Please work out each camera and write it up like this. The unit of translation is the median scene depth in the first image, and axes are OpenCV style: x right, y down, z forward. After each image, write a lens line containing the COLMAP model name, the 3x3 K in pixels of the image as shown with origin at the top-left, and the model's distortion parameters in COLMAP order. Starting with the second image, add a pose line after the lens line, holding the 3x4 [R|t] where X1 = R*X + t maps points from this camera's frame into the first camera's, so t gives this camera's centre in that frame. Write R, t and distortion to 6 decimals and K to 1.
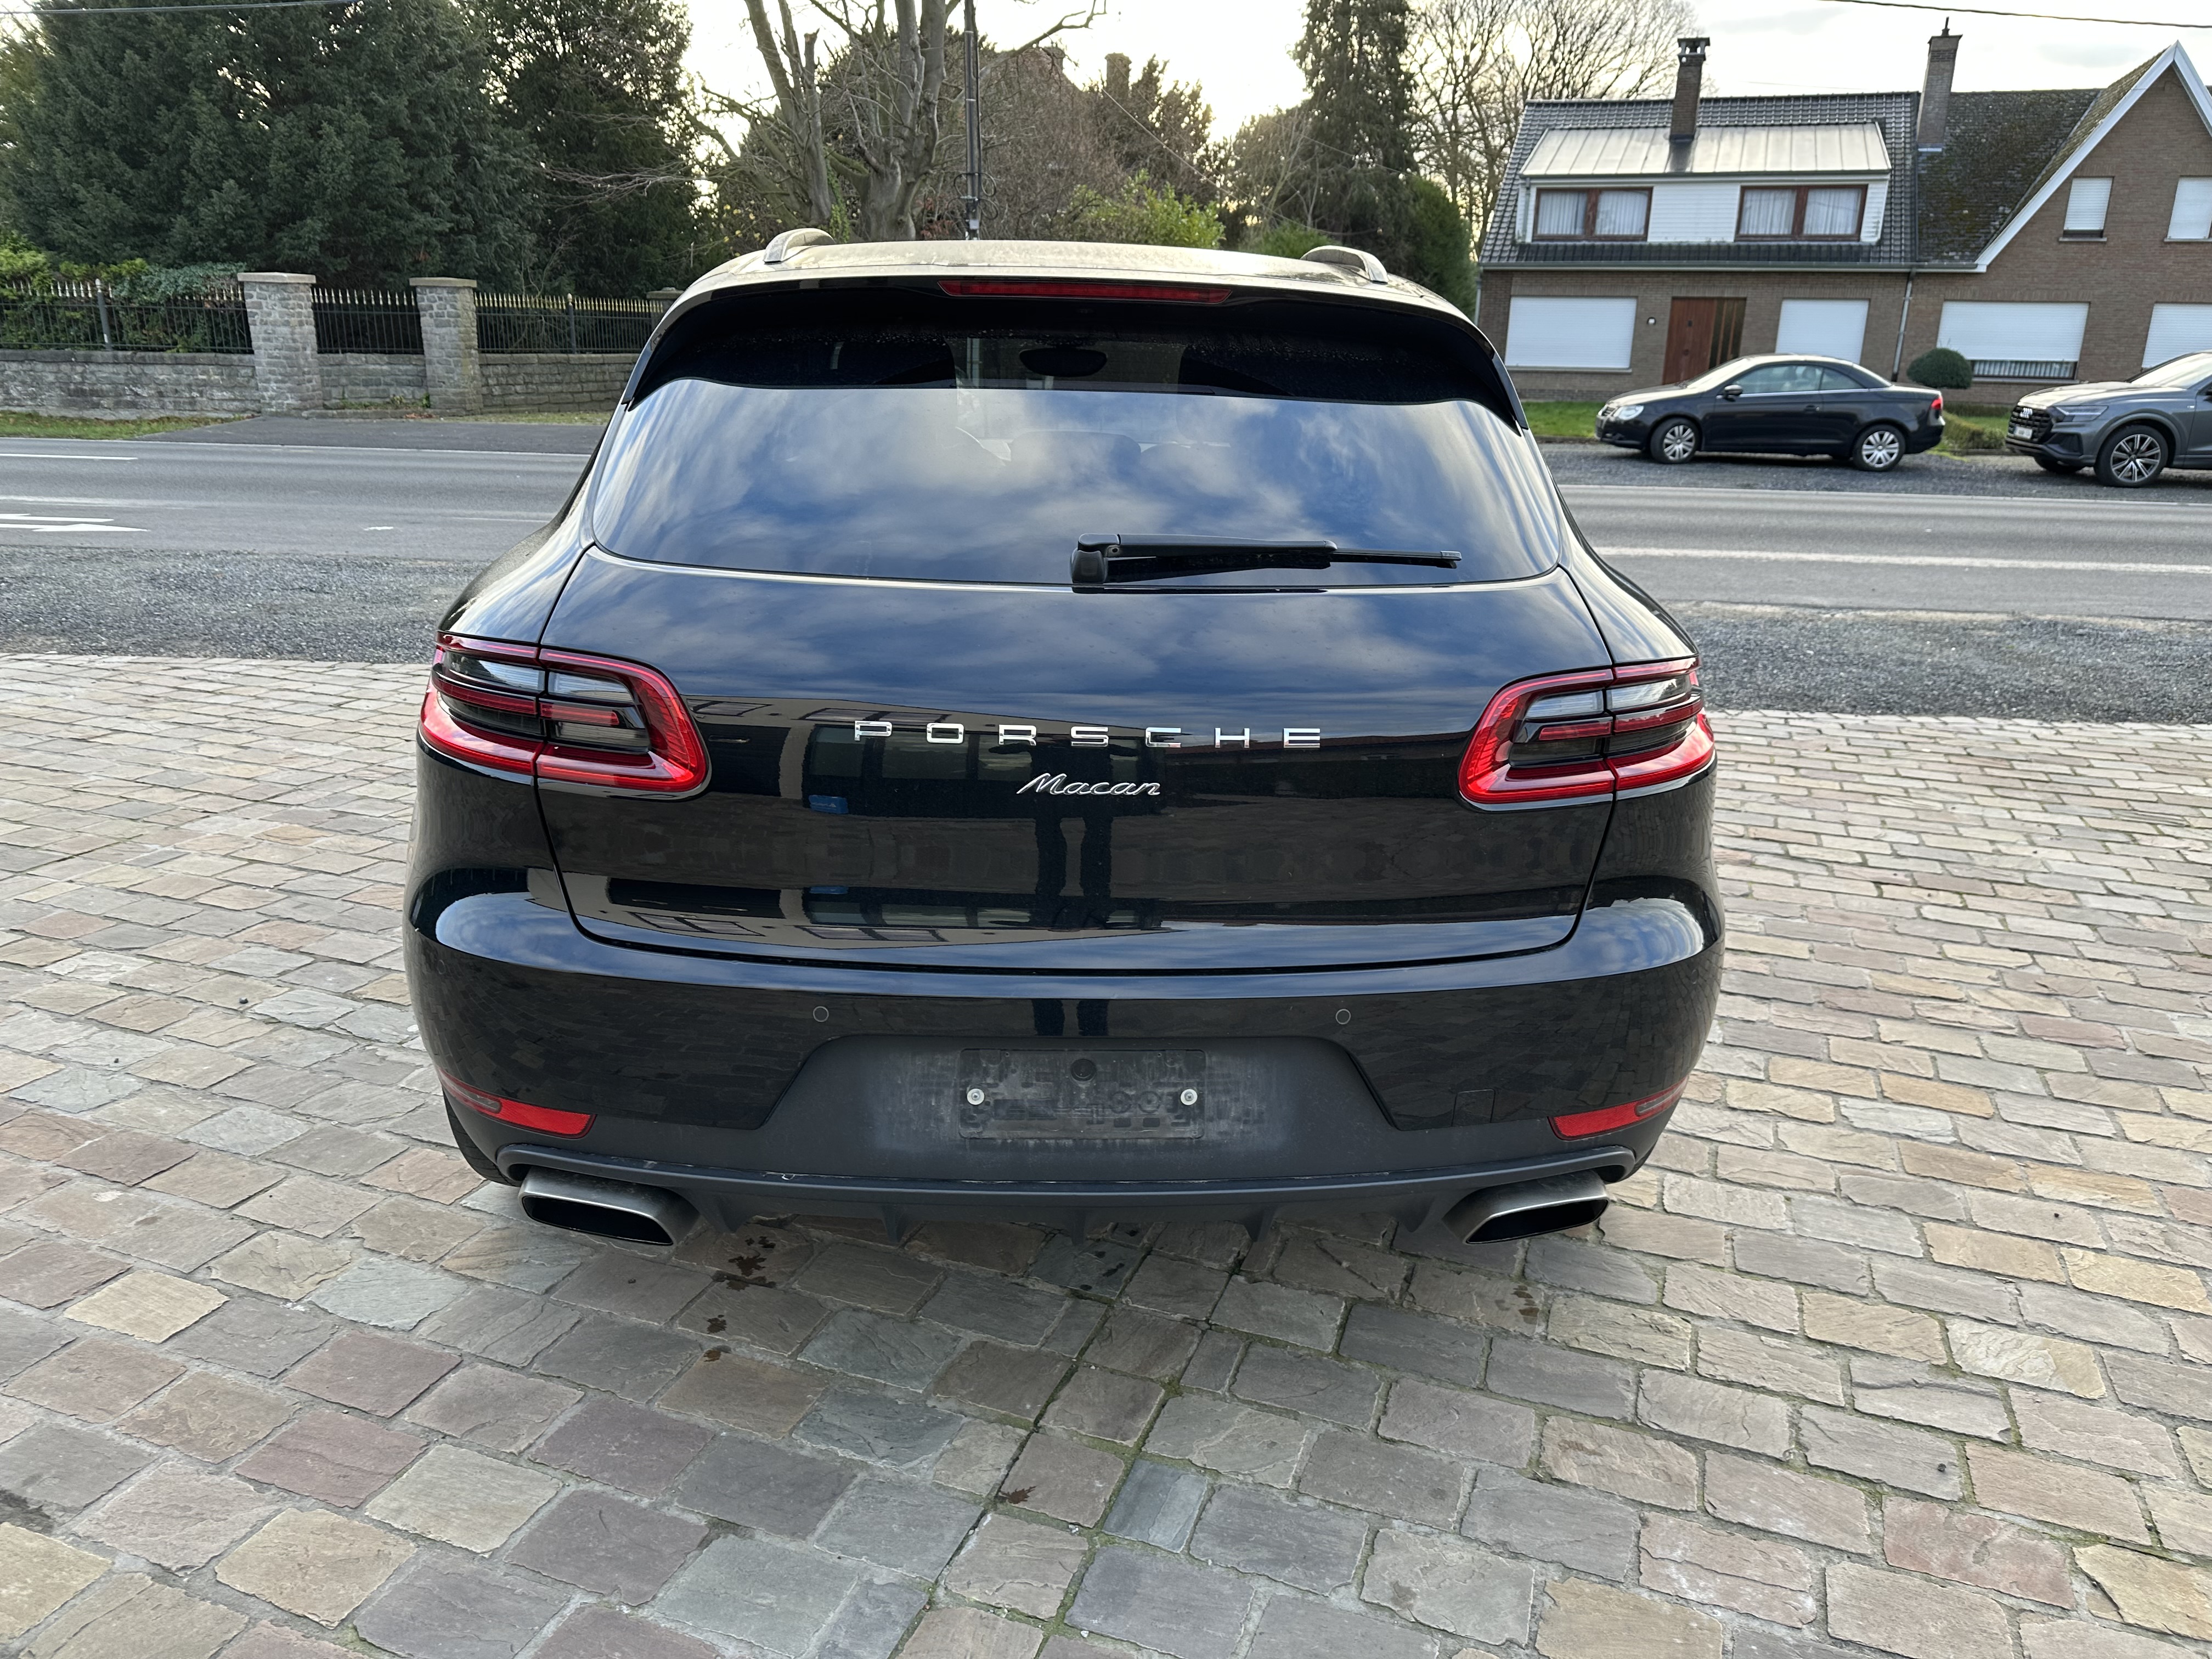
lens RADIAL K [[1538.8, 0, 1107.9], [0, 1538.8, 822.4], [0, 0, 1]] dist [0.010246, -0.013889]
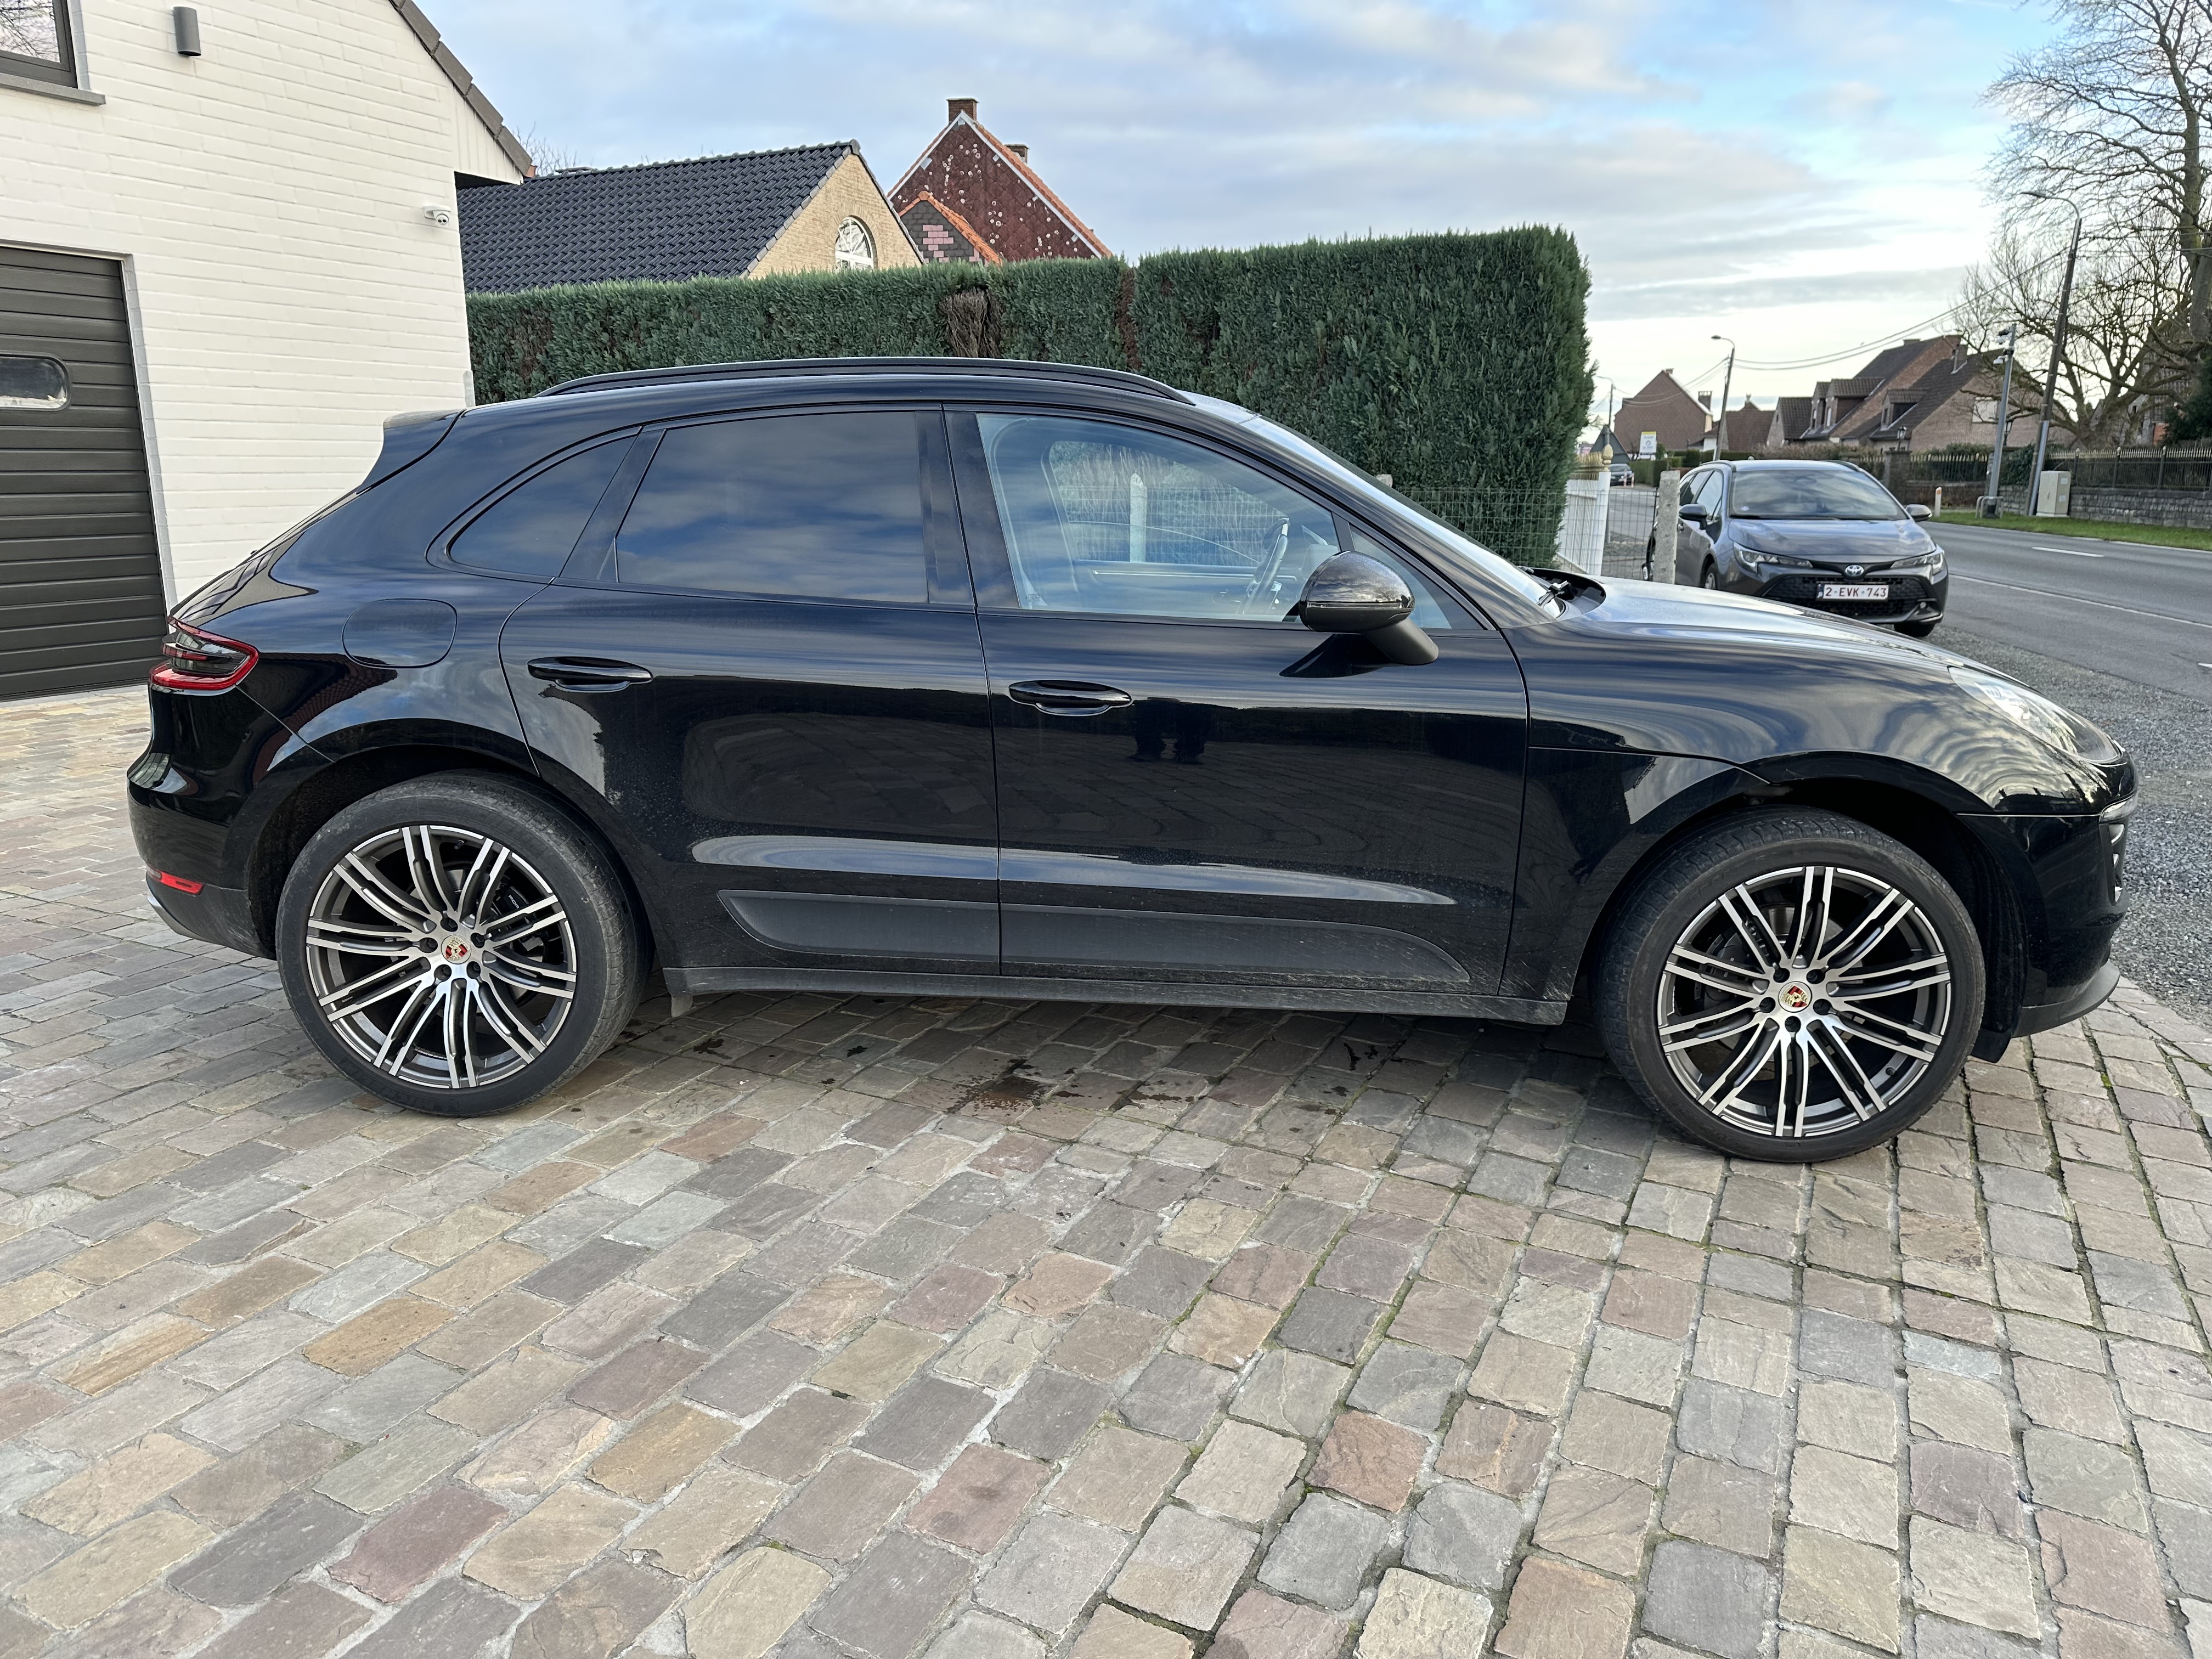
lens RADIAL K [[1538.8, 0, 1123.1], [0, 1538.8, 875.1], [0, 0, 1]] dist [0.010246, -0.013889]
pose [[-0.090174, 0.228994, -0.969242, 0.365395], [-0.297336, 0.922632, 0.245645, -0.106702], [0.950505, 0.310341, -0.015109, 0.391531]]
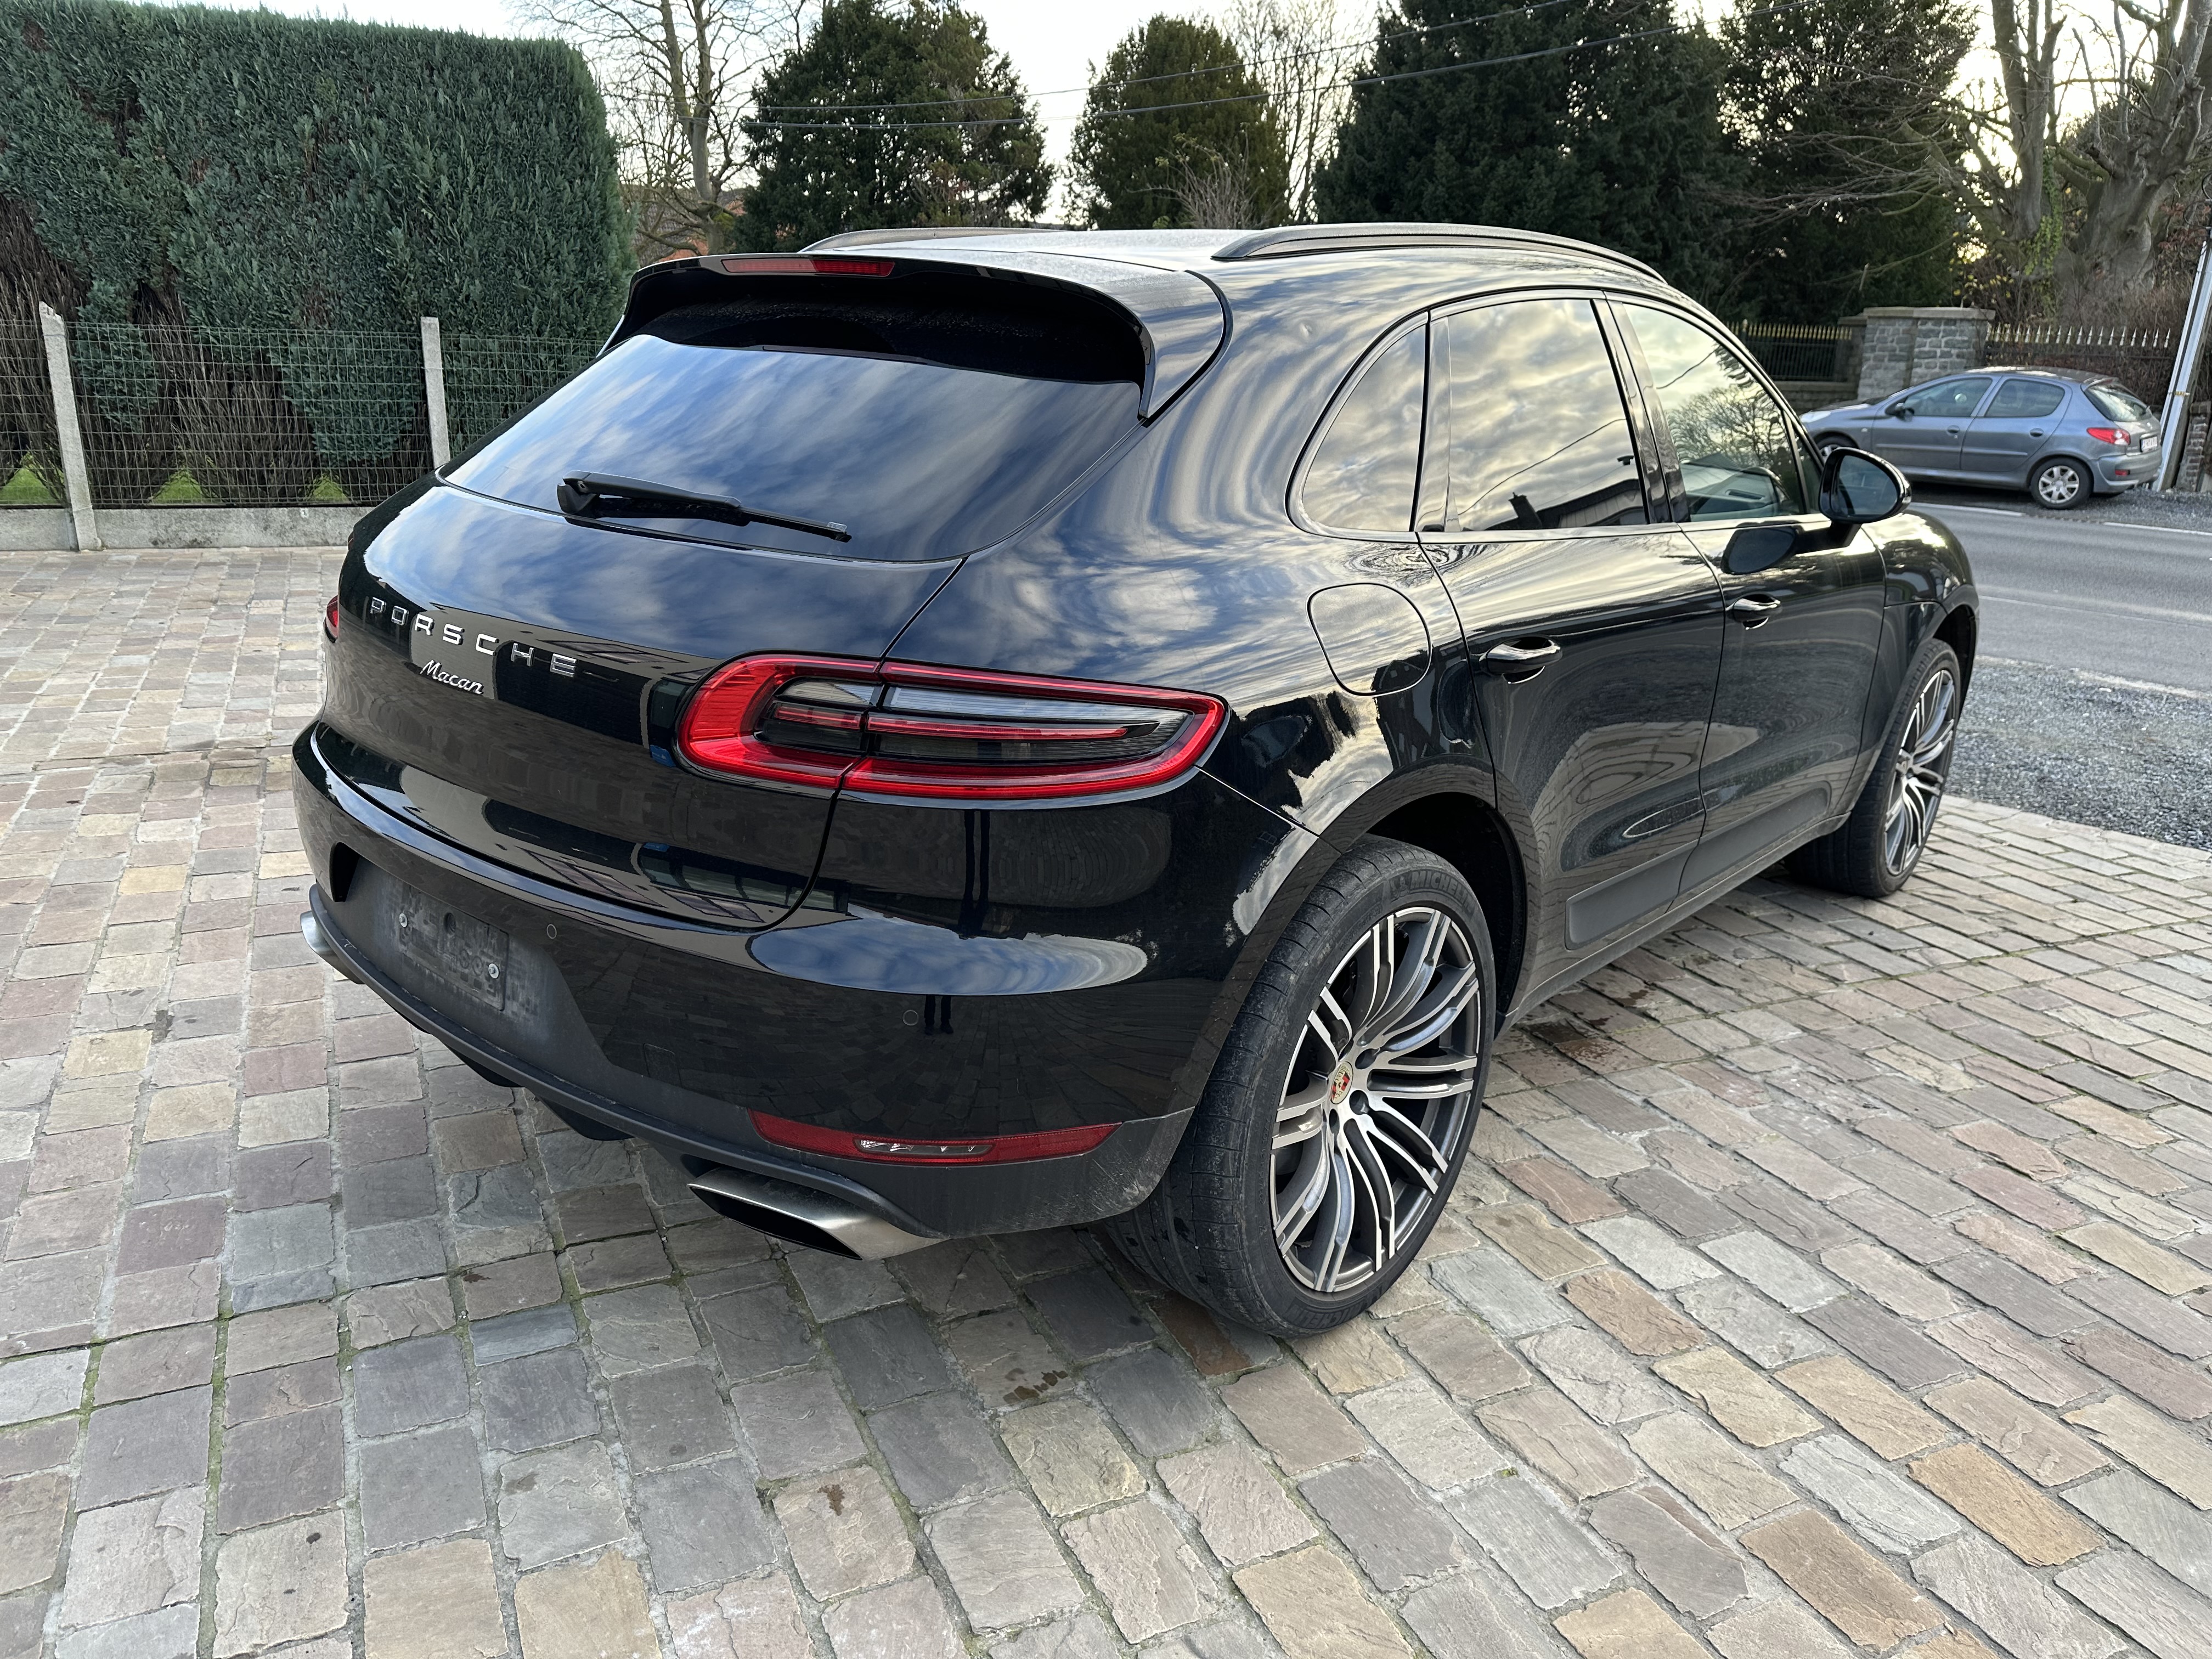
lens RADIAL K [[1538.8, 0, 1113.6], [0, 1538.8, 828.3], [0, 0, 1]] dist [0.010246, -0.013889]
pose [[0.724322, 0.214199, -0.655344, 0.186505], [-0.223650, 0.972113, 0.070545, -0.017595], [0.652179, 0.095471, 0.752029, 0.073142]]
